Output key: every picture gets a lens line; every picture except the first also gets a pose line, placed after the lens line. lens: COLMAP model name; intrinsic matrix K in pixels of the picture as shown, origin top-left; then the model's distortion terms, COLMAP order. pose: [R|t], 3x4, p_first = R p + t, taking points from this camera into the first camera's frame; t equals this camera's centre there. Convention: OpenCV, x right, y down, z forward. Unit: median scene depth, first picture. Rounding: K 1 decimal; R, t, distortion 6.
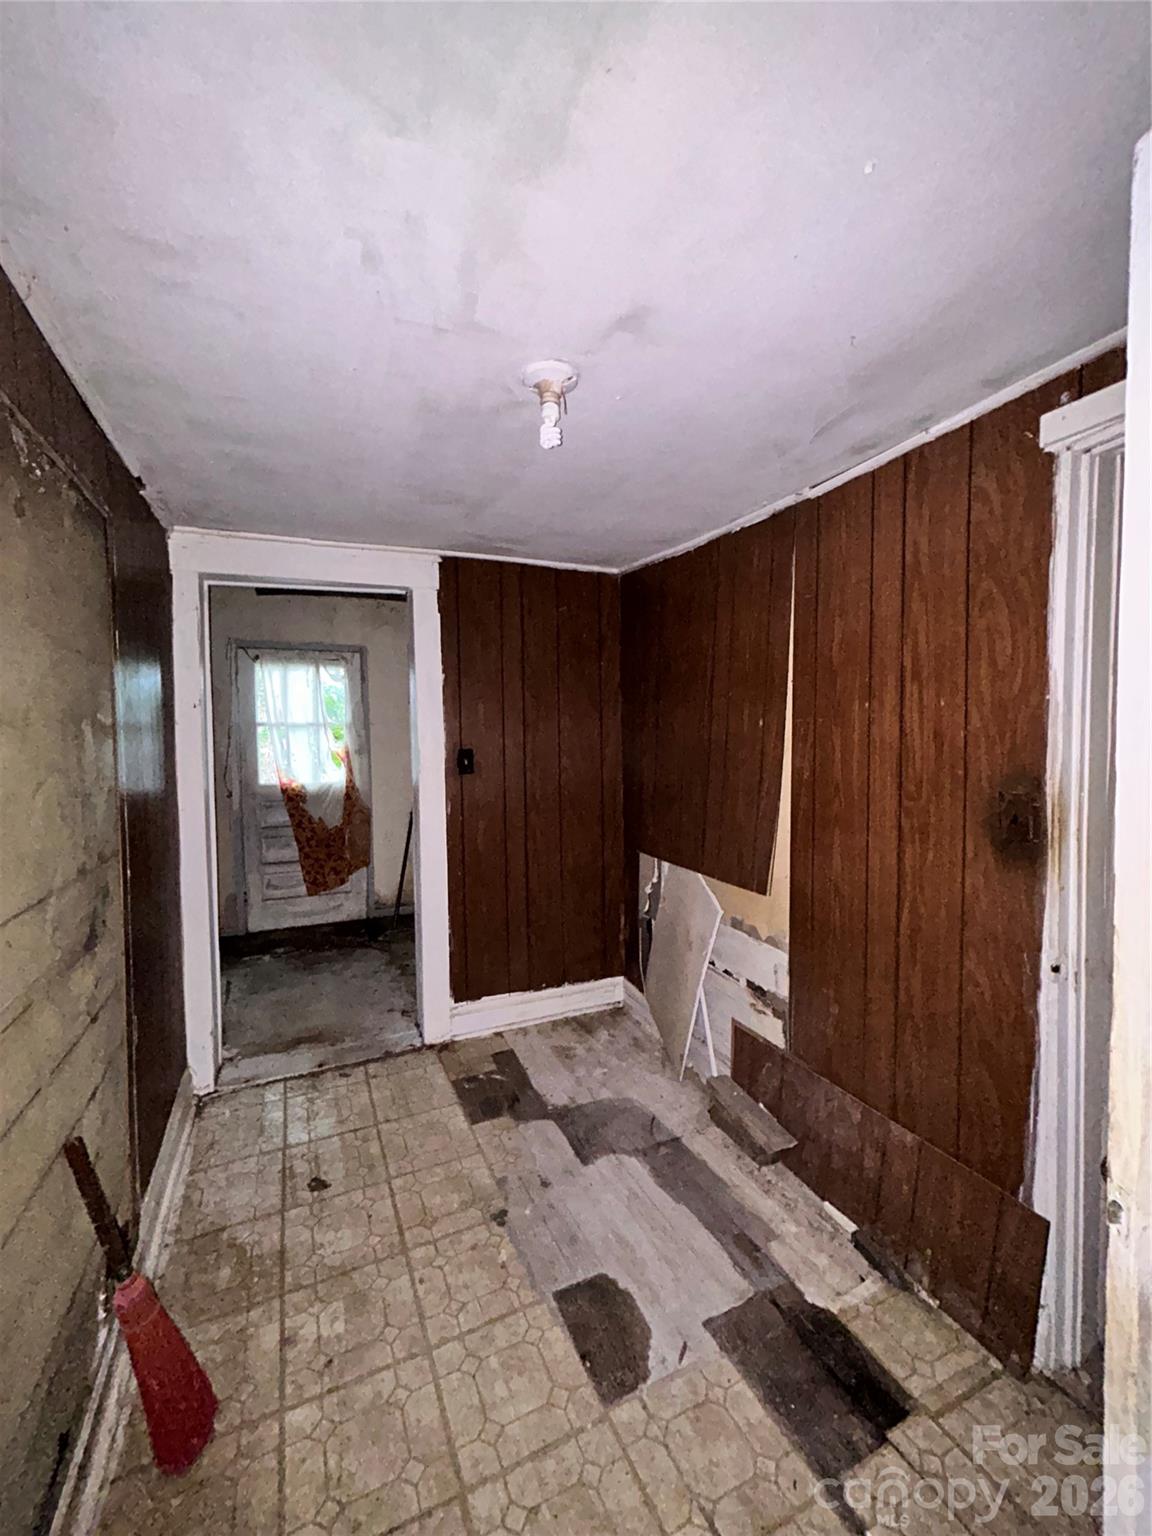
lens RADIAL K [[617.7, 0, 581.8], [0, 617.7, 761.5], [0, 0, 1]] dist [-0.003759, 0.002427]
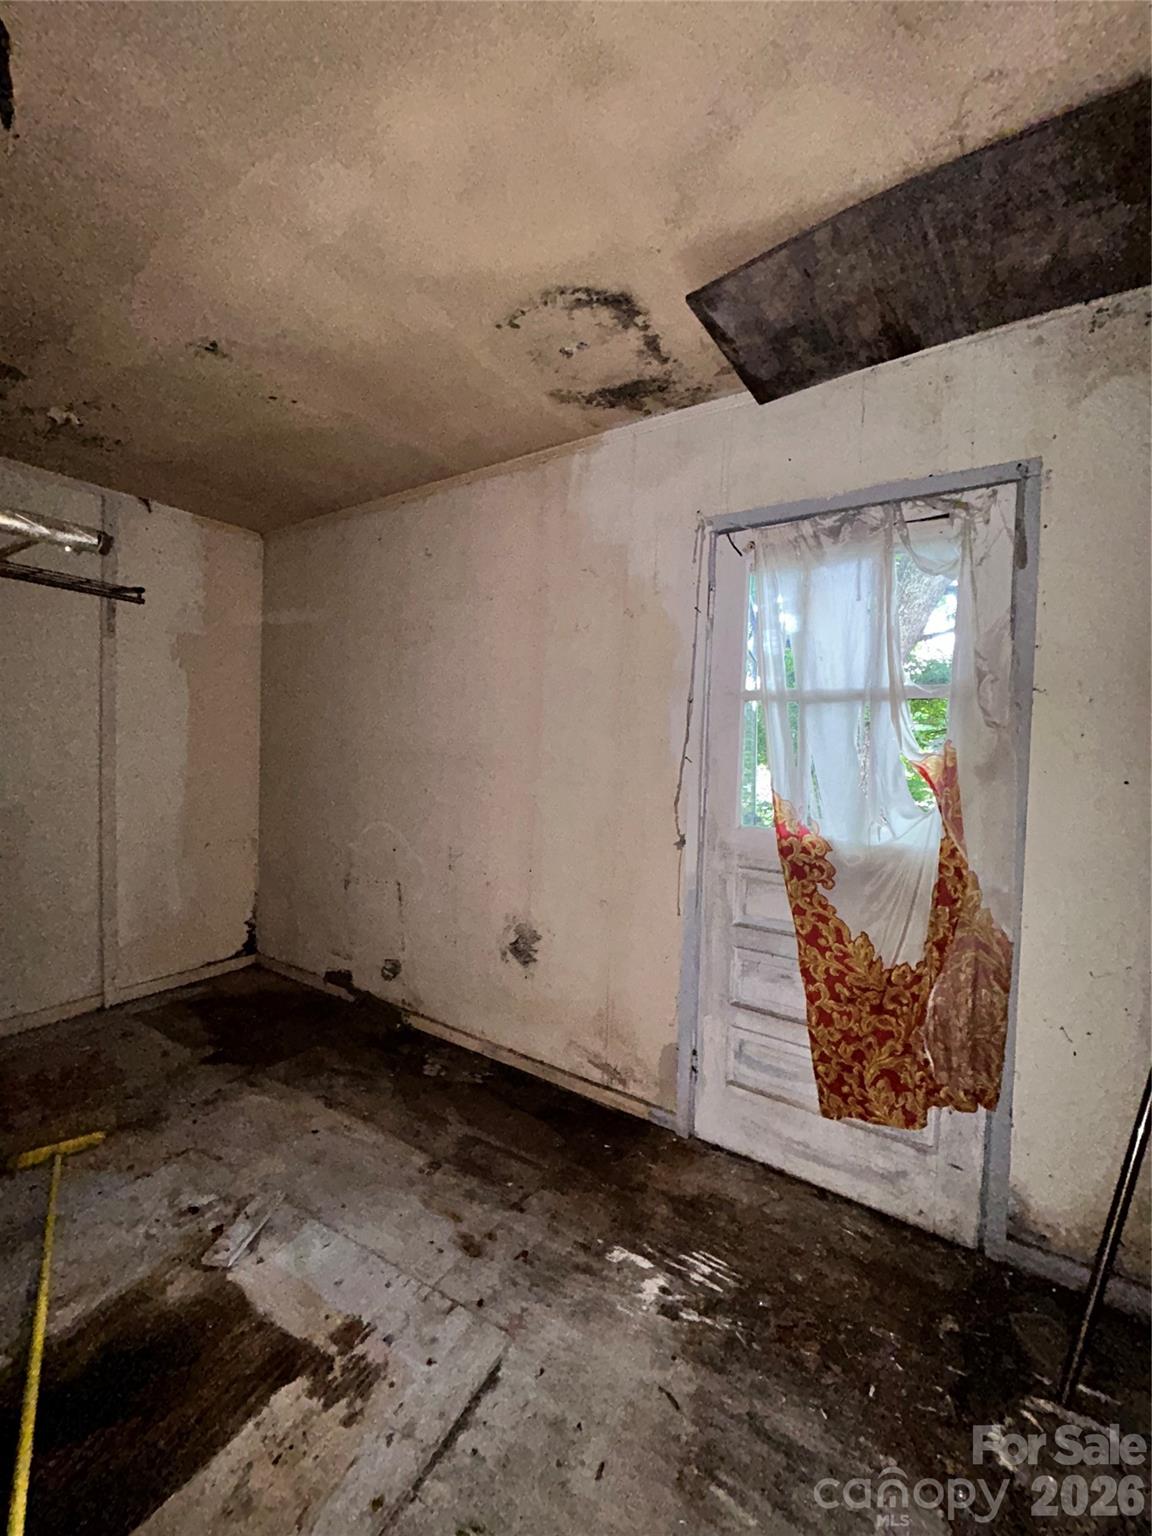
lens RADIAL K [[617.7, 0, 578.3], [0, 617.7, 767.3], [0, 0, 1]] dist [-0.003759, 0.002427]
pose [[0.526269, 0.055046, -0.848535, -0.194394], [-0.068743, 0.997390, 0.022068, -0.009314], [0.847535, 0.046717, 0.528680, 0.638812]]
